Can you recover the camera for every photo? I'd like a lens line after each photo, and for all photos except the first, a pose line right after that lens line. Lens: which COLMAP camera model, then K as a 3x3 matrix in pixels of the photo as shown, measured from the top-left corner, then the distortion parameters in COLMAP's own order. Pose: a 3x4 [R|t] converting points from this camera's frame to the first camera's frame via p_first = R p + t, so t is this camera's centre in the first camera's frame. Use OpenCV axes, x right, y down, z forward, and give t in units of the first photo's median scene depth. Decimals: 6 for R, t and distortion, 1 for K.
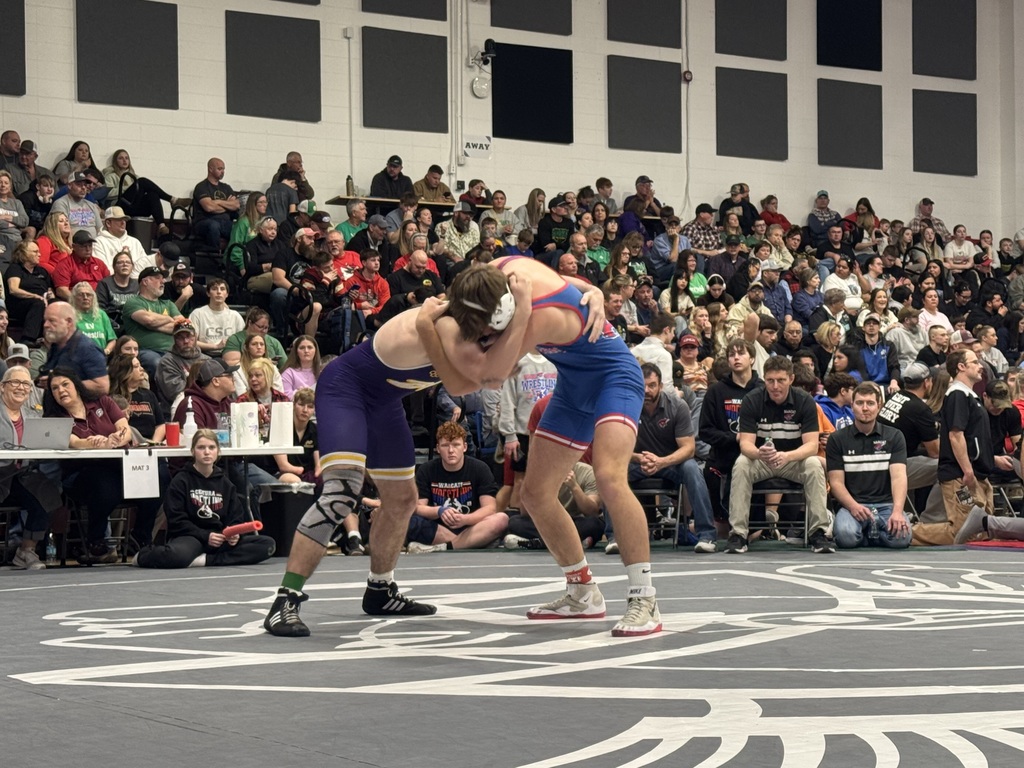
lens RADIAL K [[2094.2, 0, 512.0], [0, 2094.2, 384.0], [0, 0, 1]] dist [-0.010852, -0.172605]
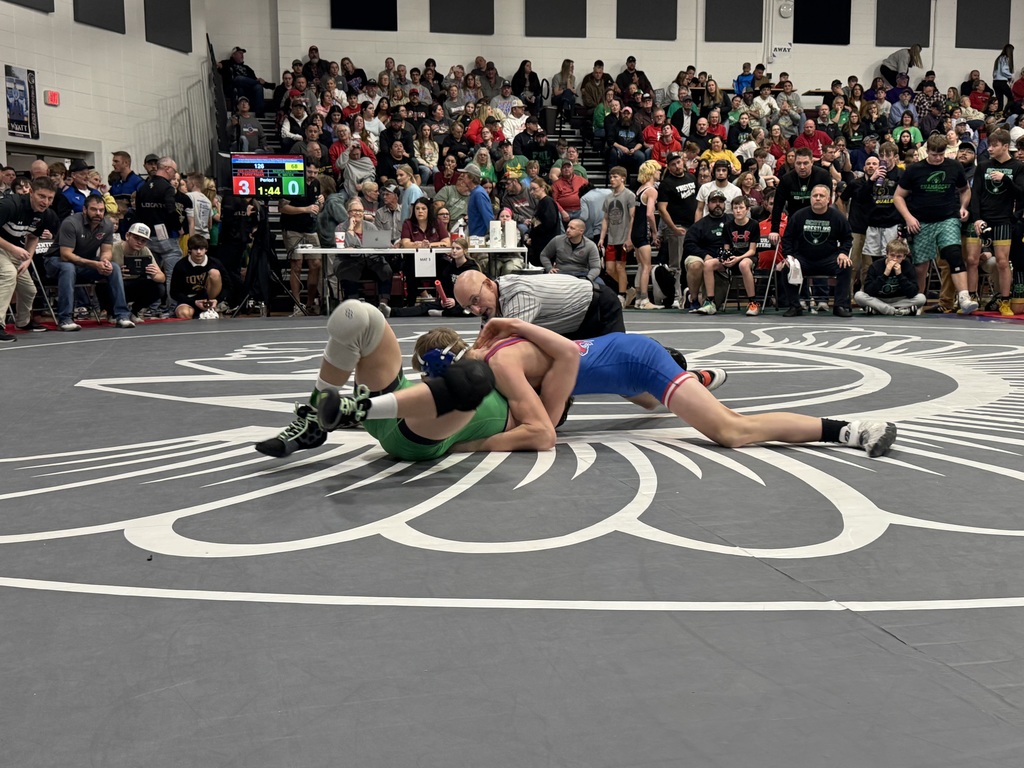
lens RADIAL K [[1215.3, 0, 512.0], [0, 1215.3, 384.0], [0, 0, 1]] dist [-0.007367, -0.027157]
pose [[0.937606, 0.033905, -0.346042, 0.178472], [0.015548, 0.990150, 0.139141, 0.004406], [0.347352, -0.135840, 0.927844, 0.101530]]
